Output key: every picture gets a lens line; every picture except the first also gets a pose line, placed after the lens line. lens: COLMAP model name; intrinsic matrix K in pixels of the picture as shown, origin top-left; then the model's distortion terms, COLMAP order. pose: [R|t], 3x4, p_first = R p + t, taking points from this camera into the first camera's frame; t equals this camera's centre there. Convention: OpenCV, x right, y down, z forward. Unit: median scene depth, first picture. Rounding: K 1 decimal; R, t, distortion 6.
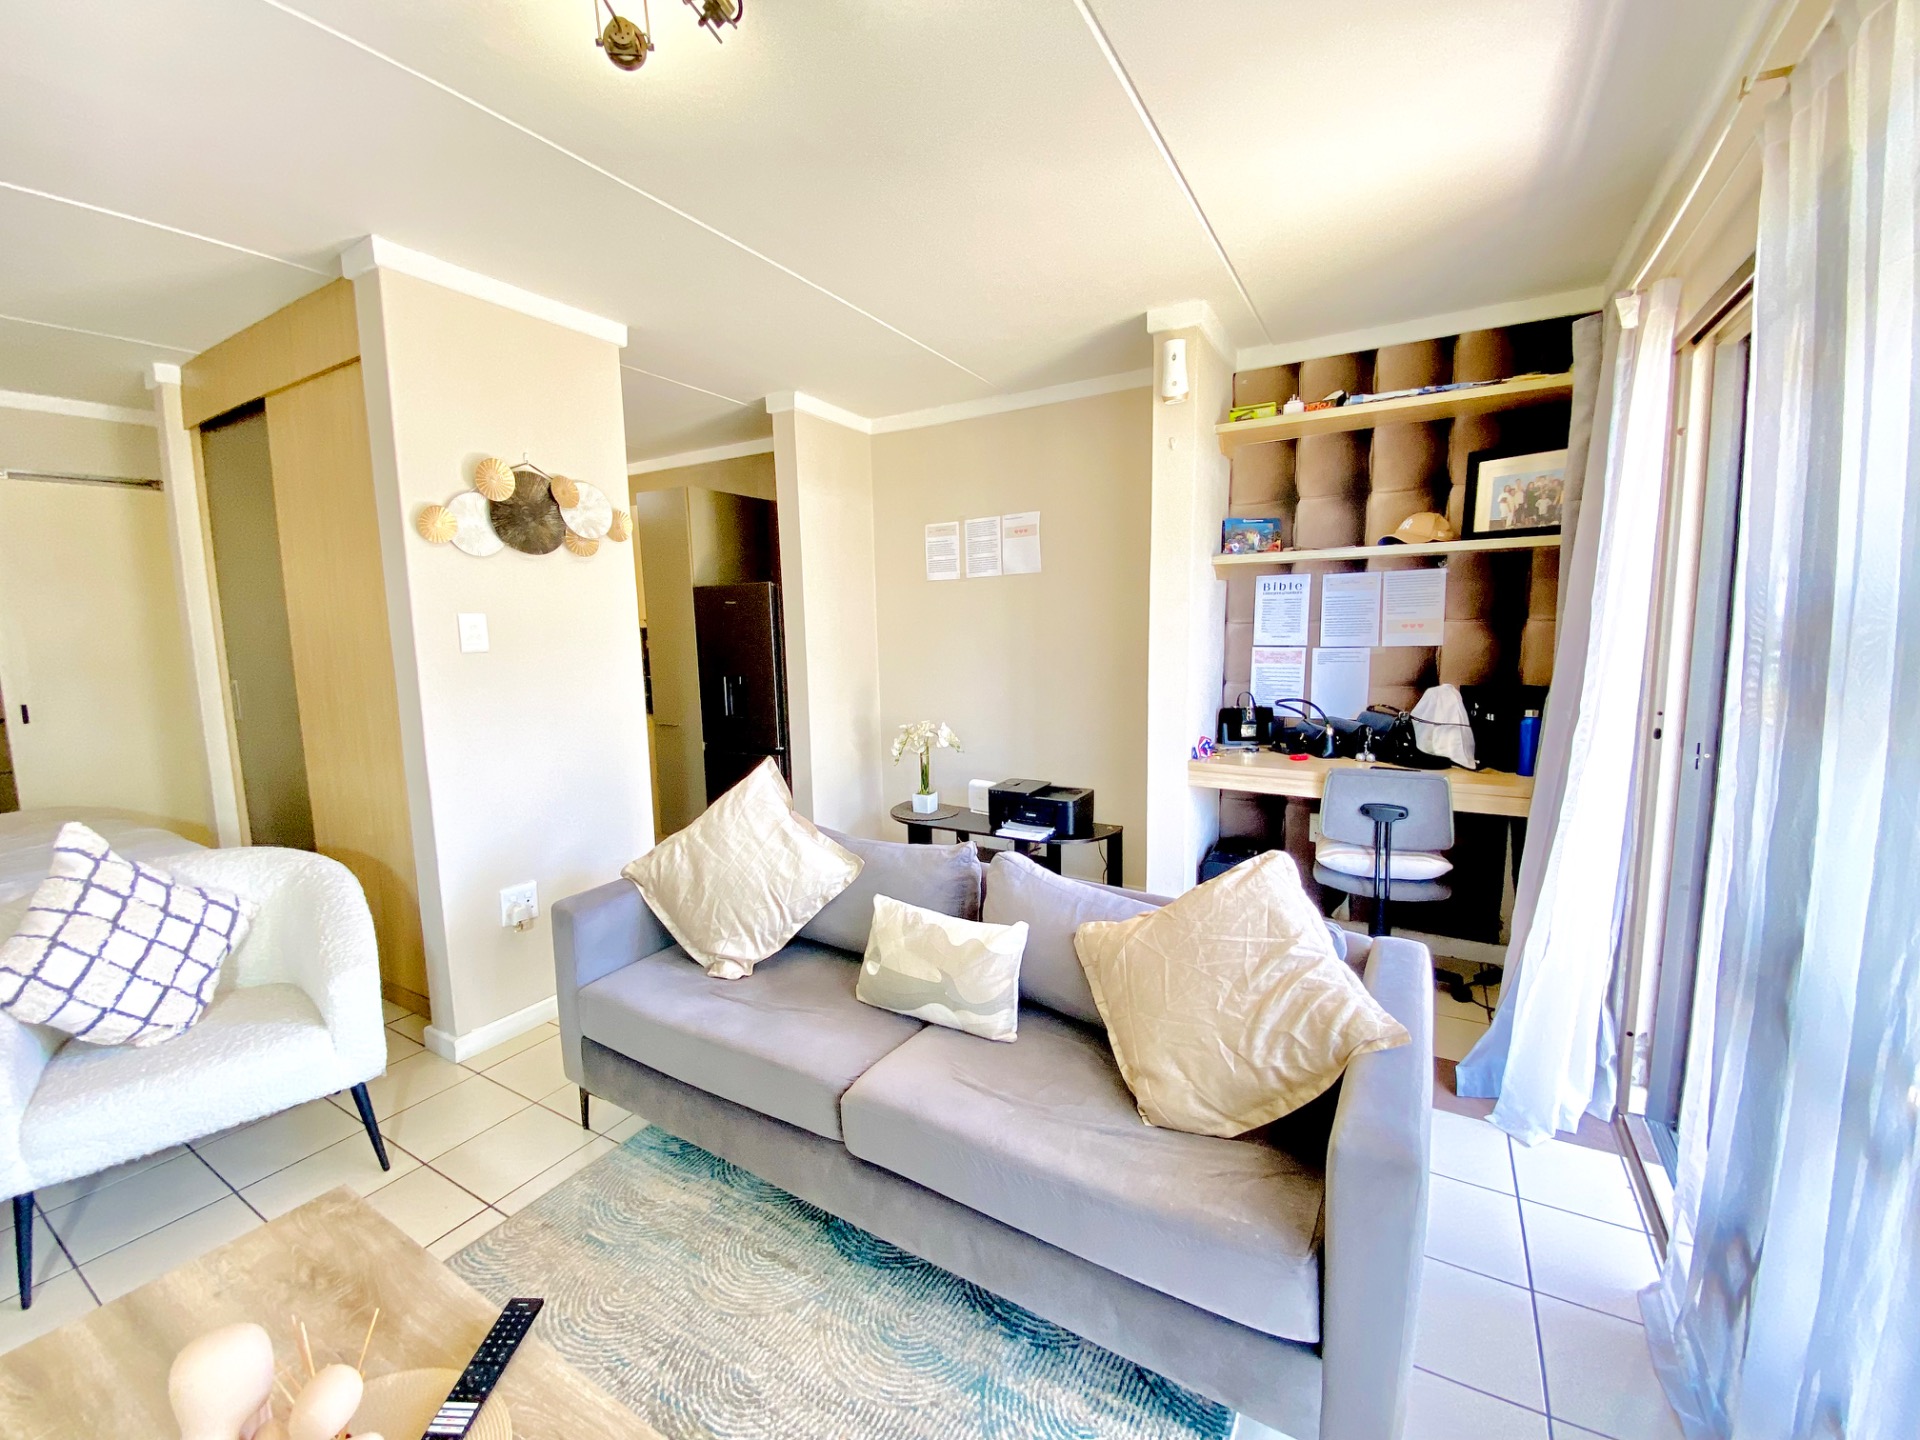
lens RADIAL K [[785.1, 0, 963.9], [0, 785.1, 714.5], [0, 0, 1]] dist [0.042961, -0.026506]
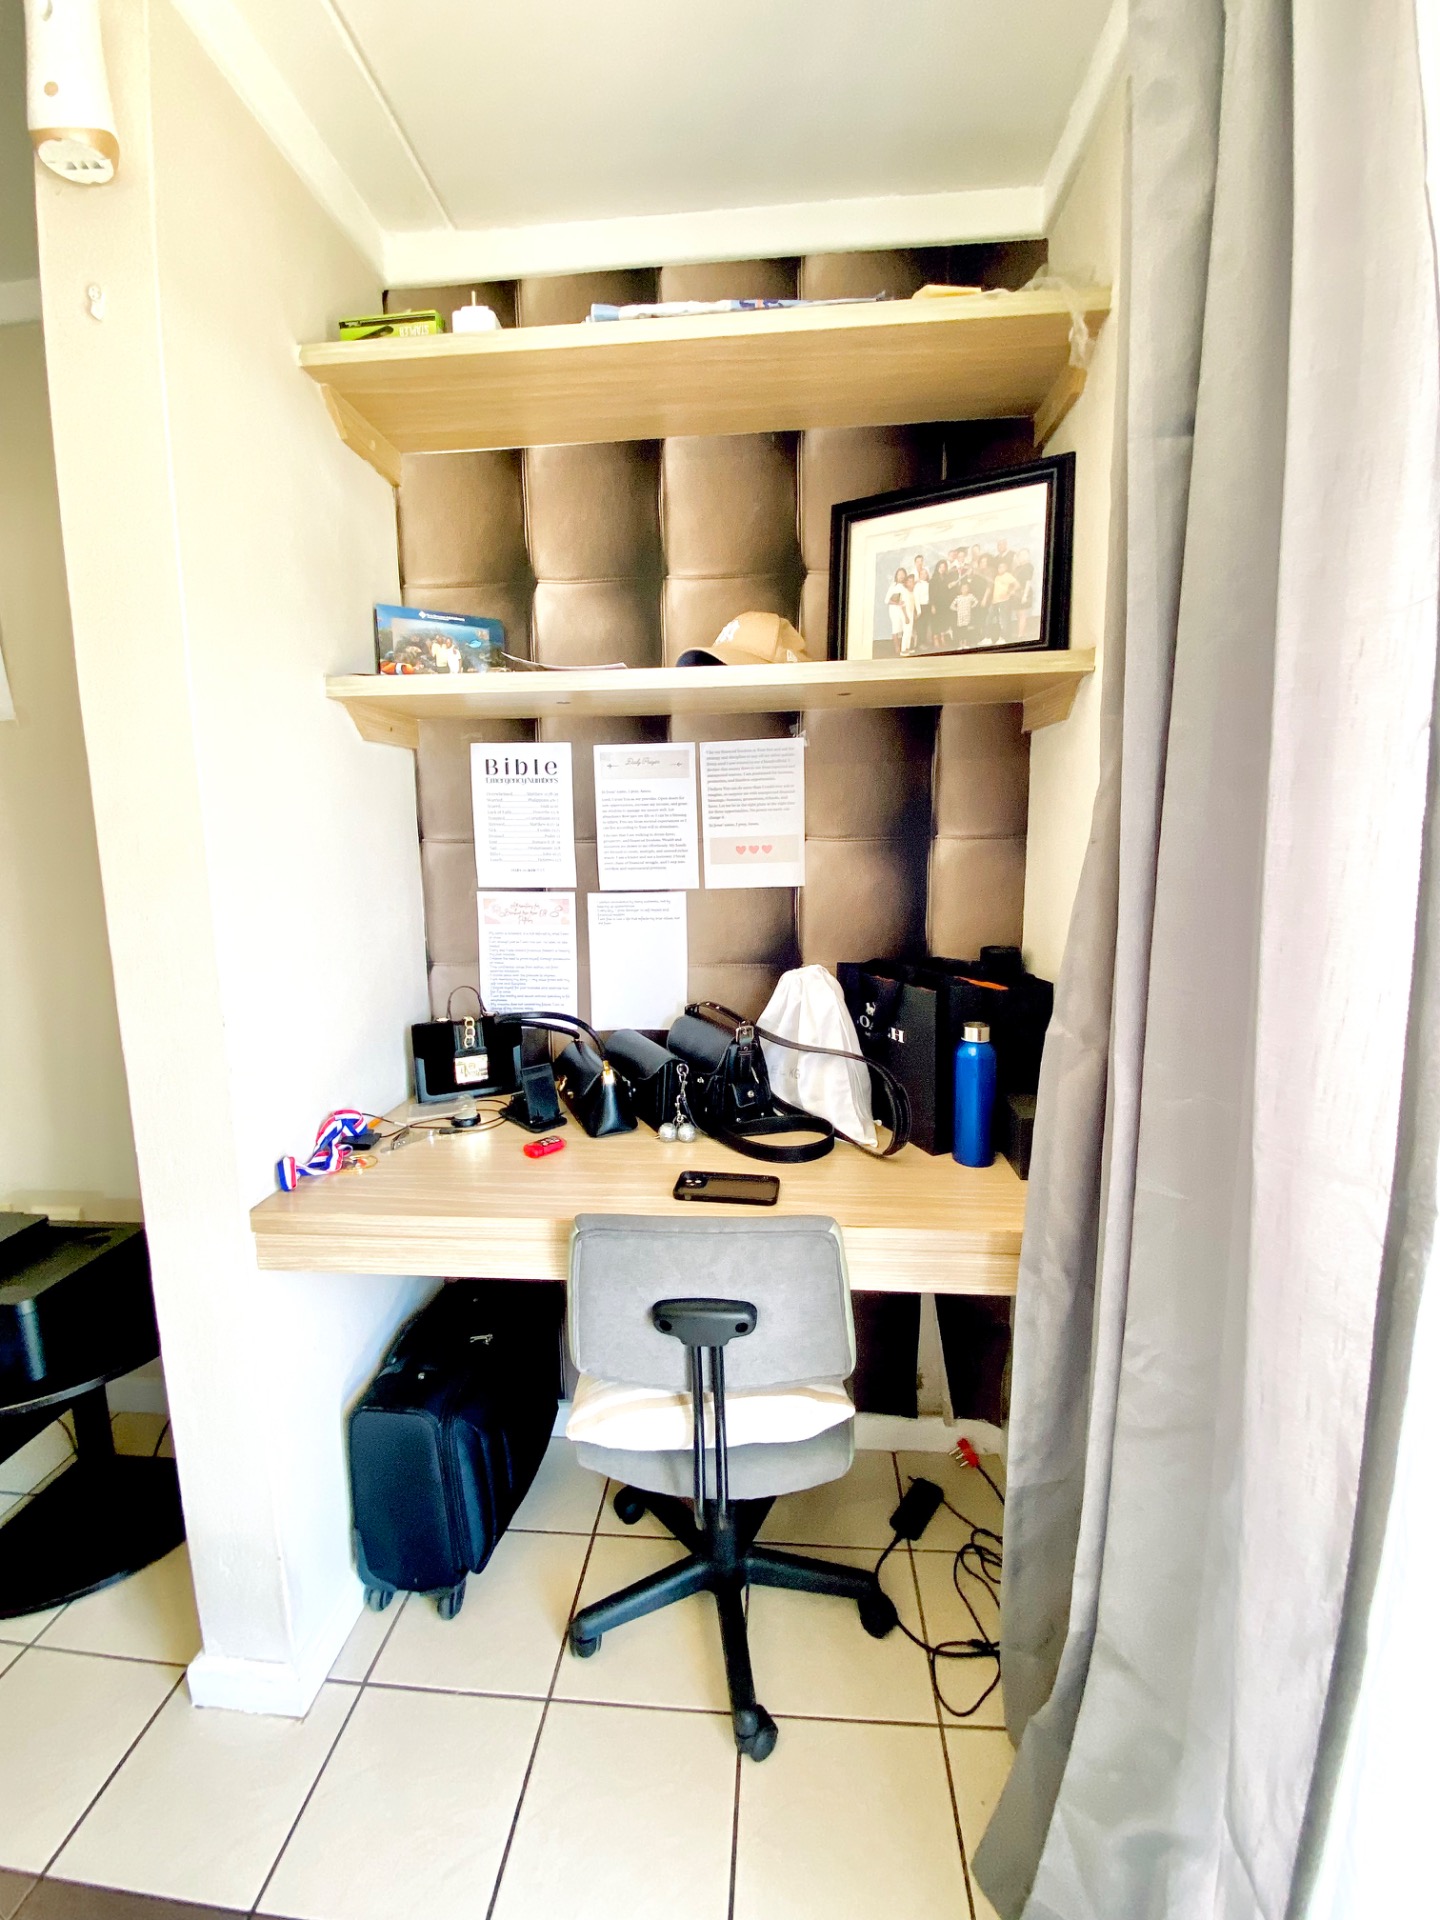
lens RADIAL K [[783.9, 0, 717.2], [0, 783.9, 958.4], [0, 0, 1]] dist [0.031342, -0.022799]
pose [[0.903405, -0.058446, 0.424787, 0.320371], [0.049466, 0.998258, 0.032150, -0.057715], [-0.425926, -0.008033, 0.904722, 0.544608]]
